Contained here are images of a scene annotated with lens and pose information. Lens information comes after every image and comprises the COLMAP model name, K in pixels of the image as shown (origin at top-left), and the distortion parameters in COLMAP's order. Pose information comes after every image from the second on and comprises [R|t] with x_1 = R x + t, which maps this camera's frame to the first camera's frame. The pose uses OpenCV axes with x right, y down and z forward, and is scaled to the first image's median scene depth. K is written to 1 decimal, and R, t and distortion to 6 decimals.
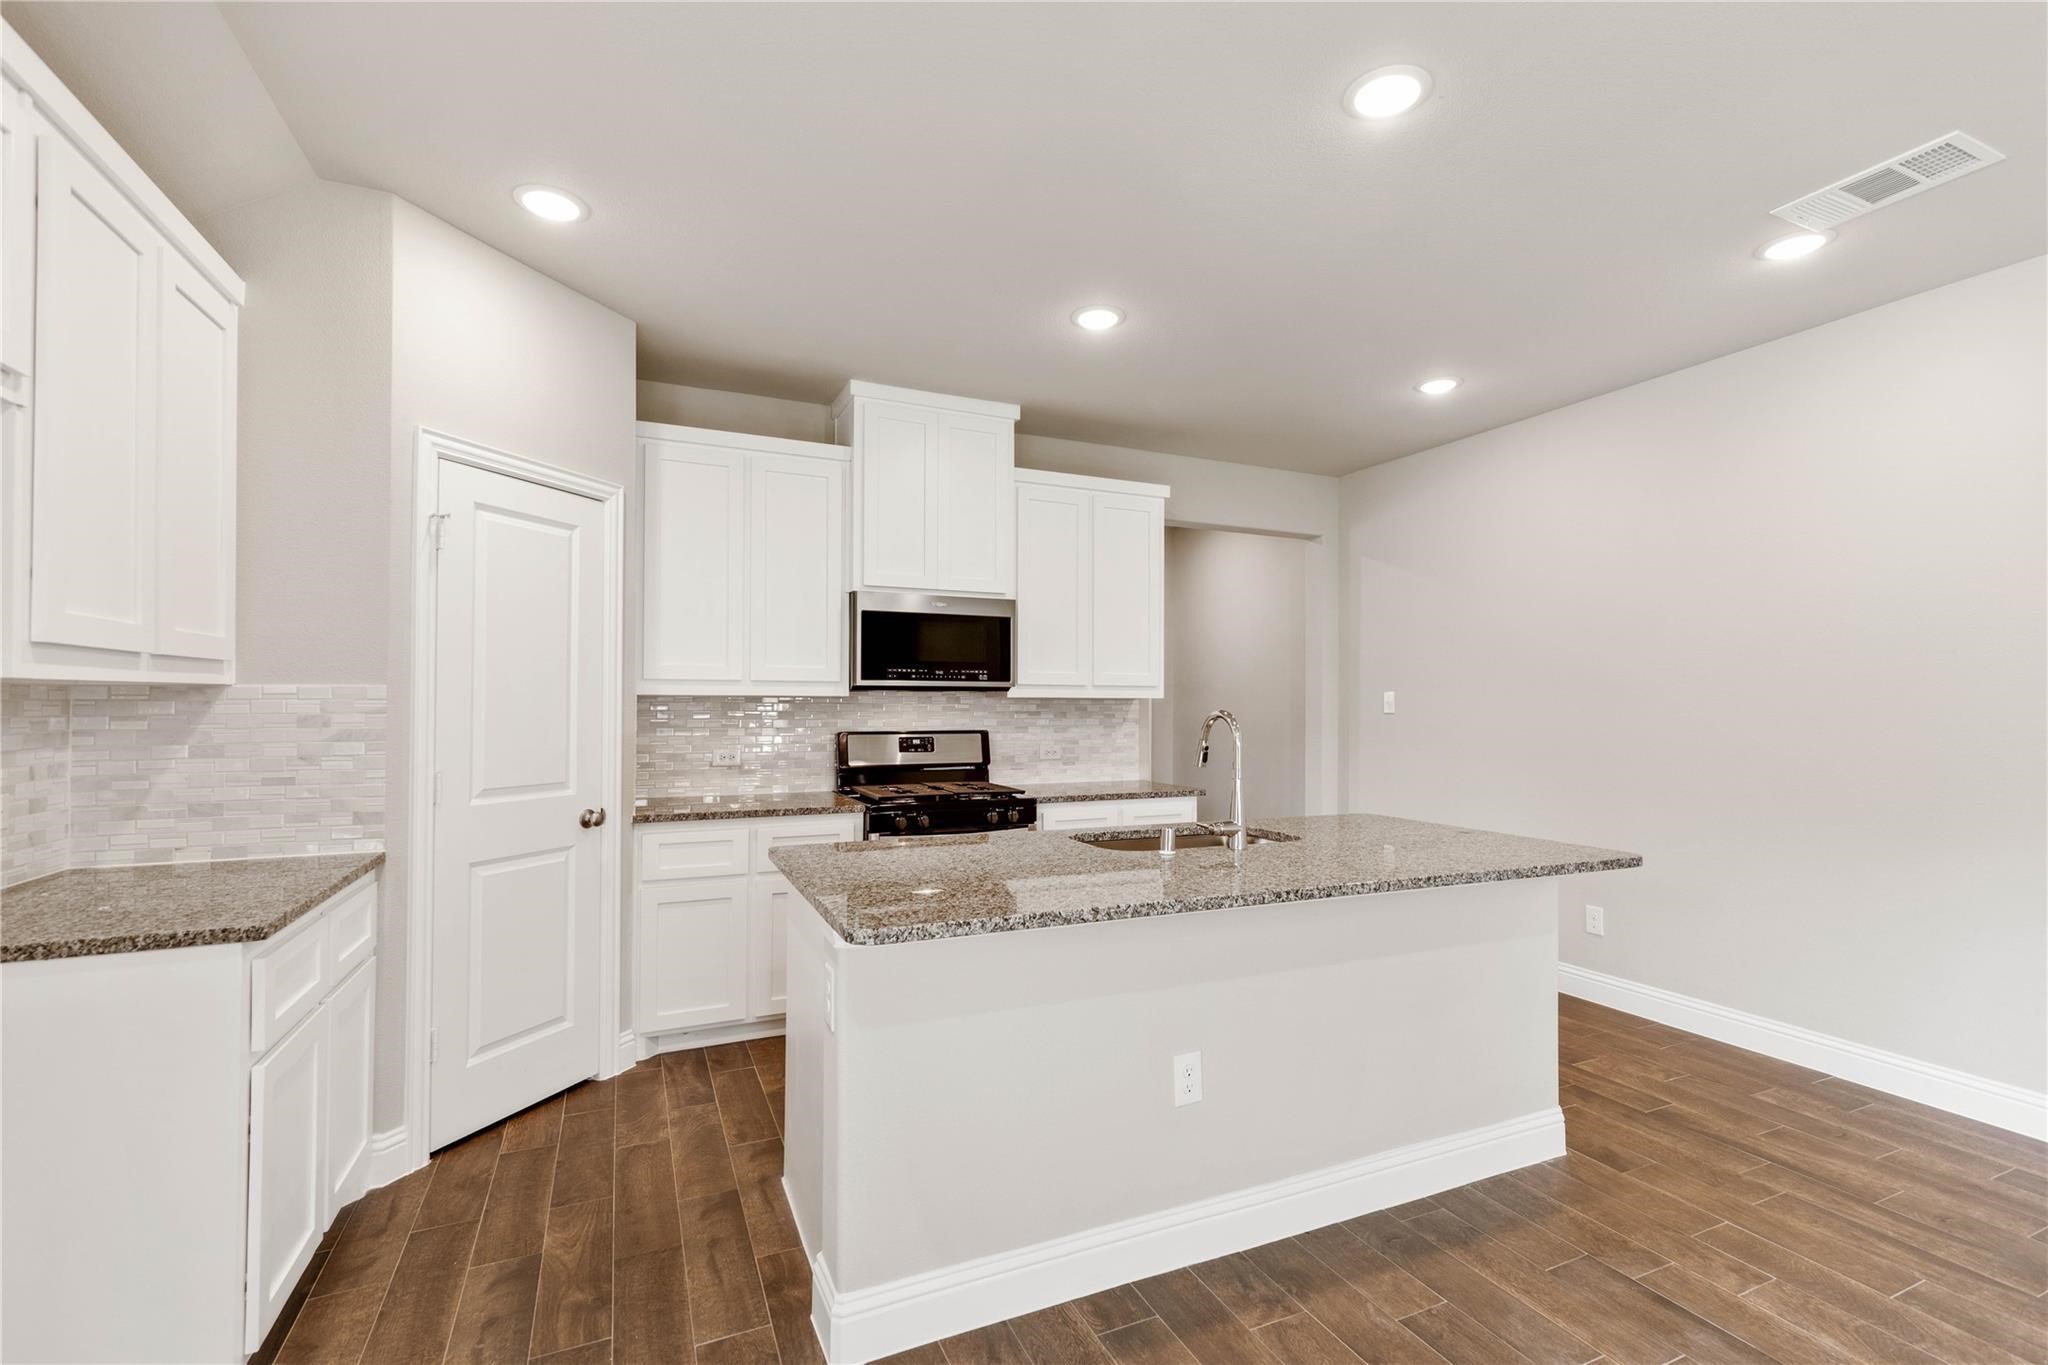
lens RADIAL K [[920.6, 0, 1049.9], [0, 920.6, 691.1], [0, 0, 1]] dist [0.008013, 0.000029]
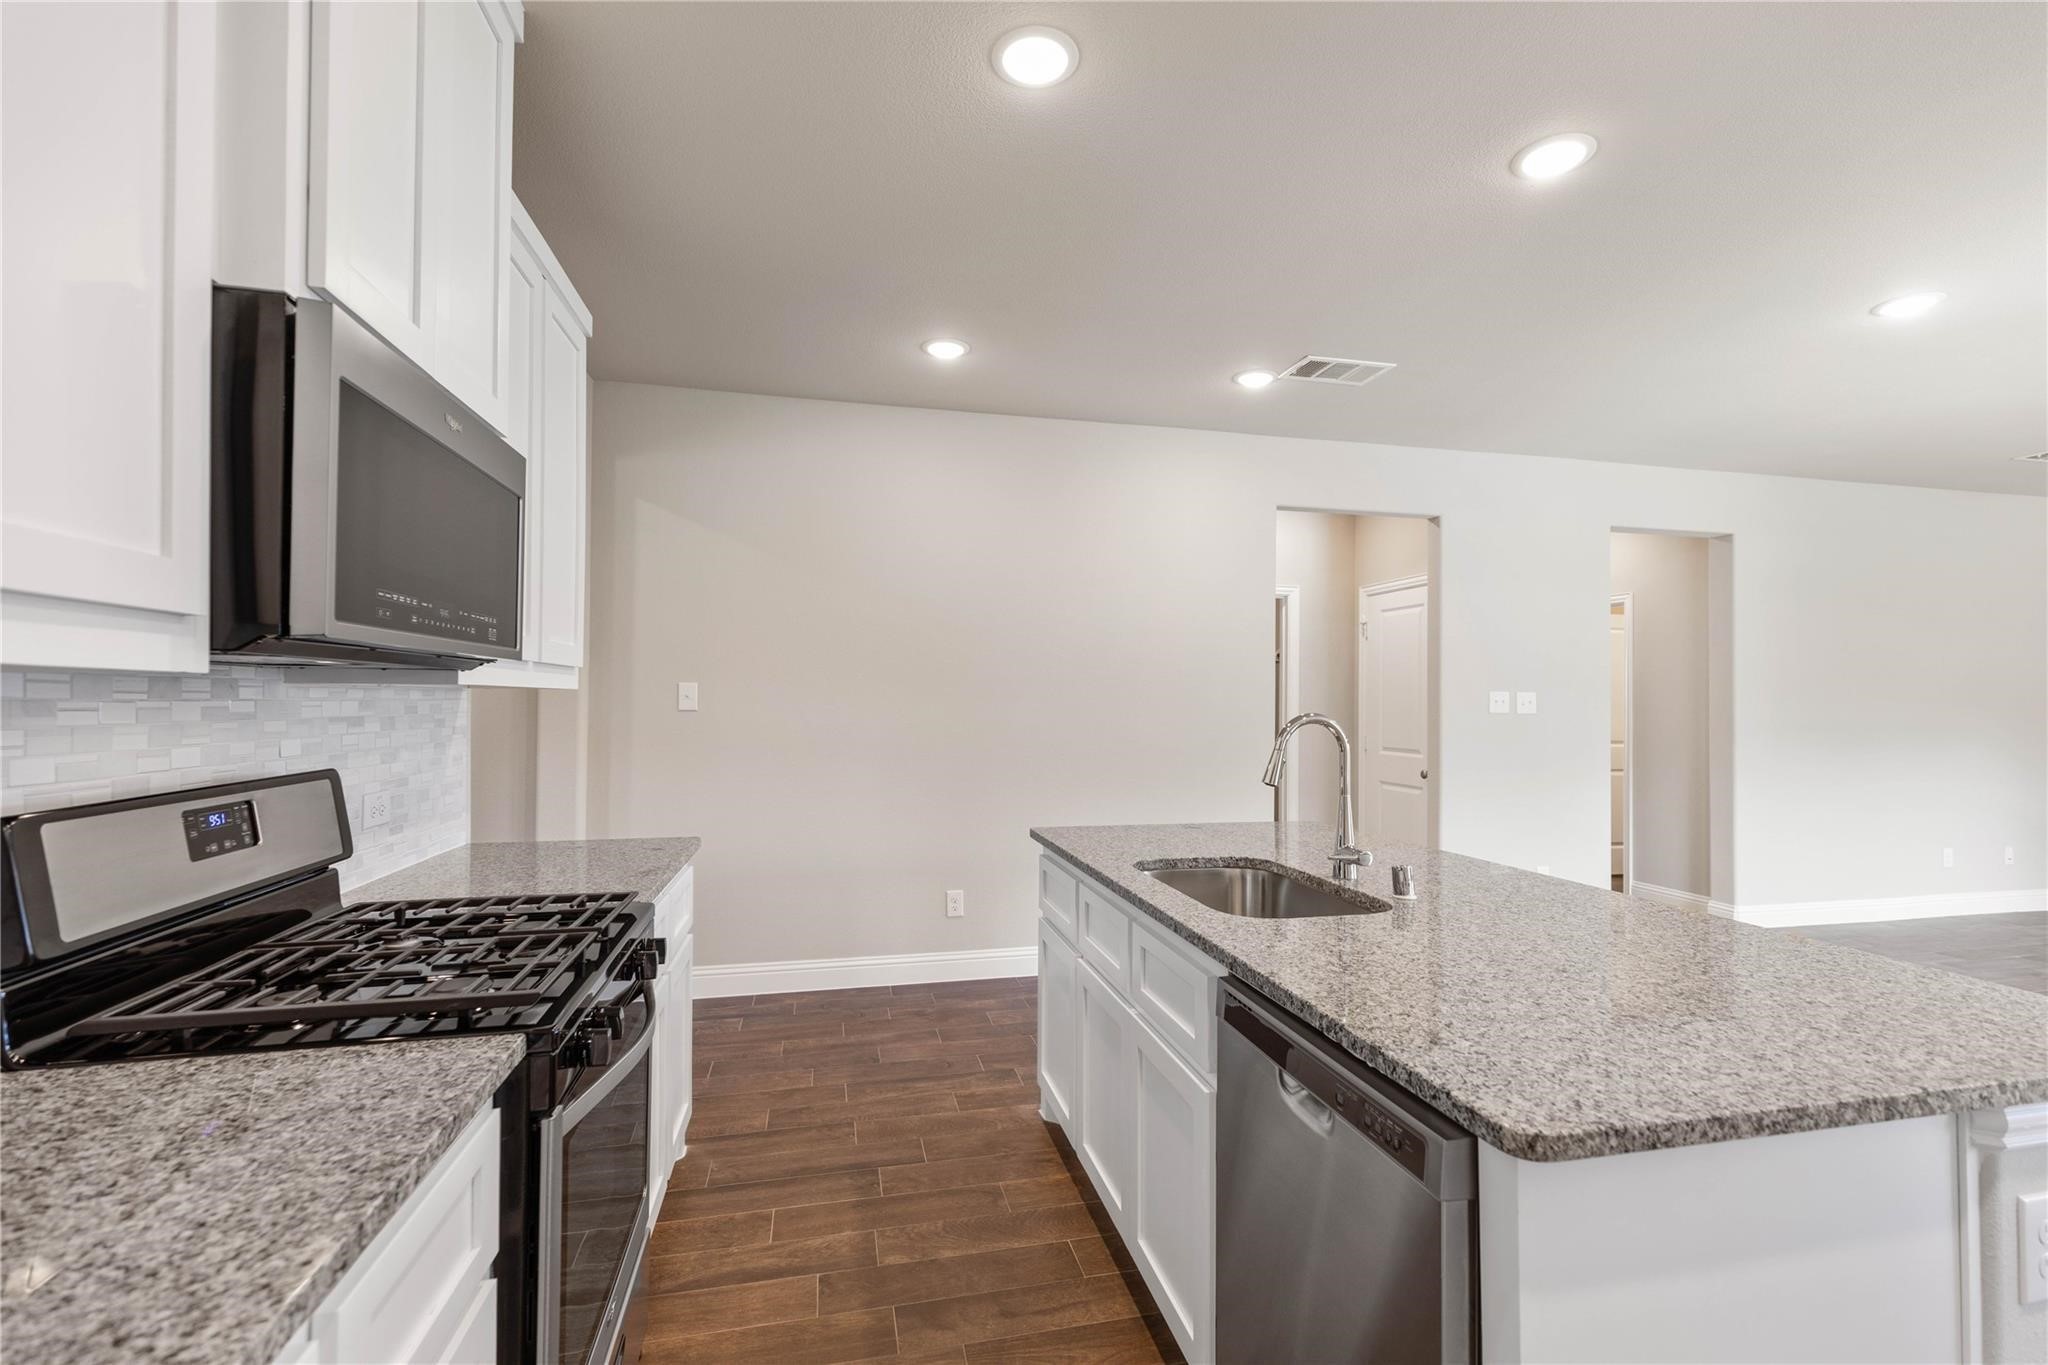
lens RADIAL K [[920.6, 0, 1045.3], [0, 920.6, 687.3], [0, 0, 1]] dist [0.008013, 0.000029]
pose [[0.187023, 0.012089, 0.982281, -0.618139], [-0.020946, 0.999746, -0.008315, 0.009594], [-0.982132, -0.019020, 0.187229, 1.011400]]
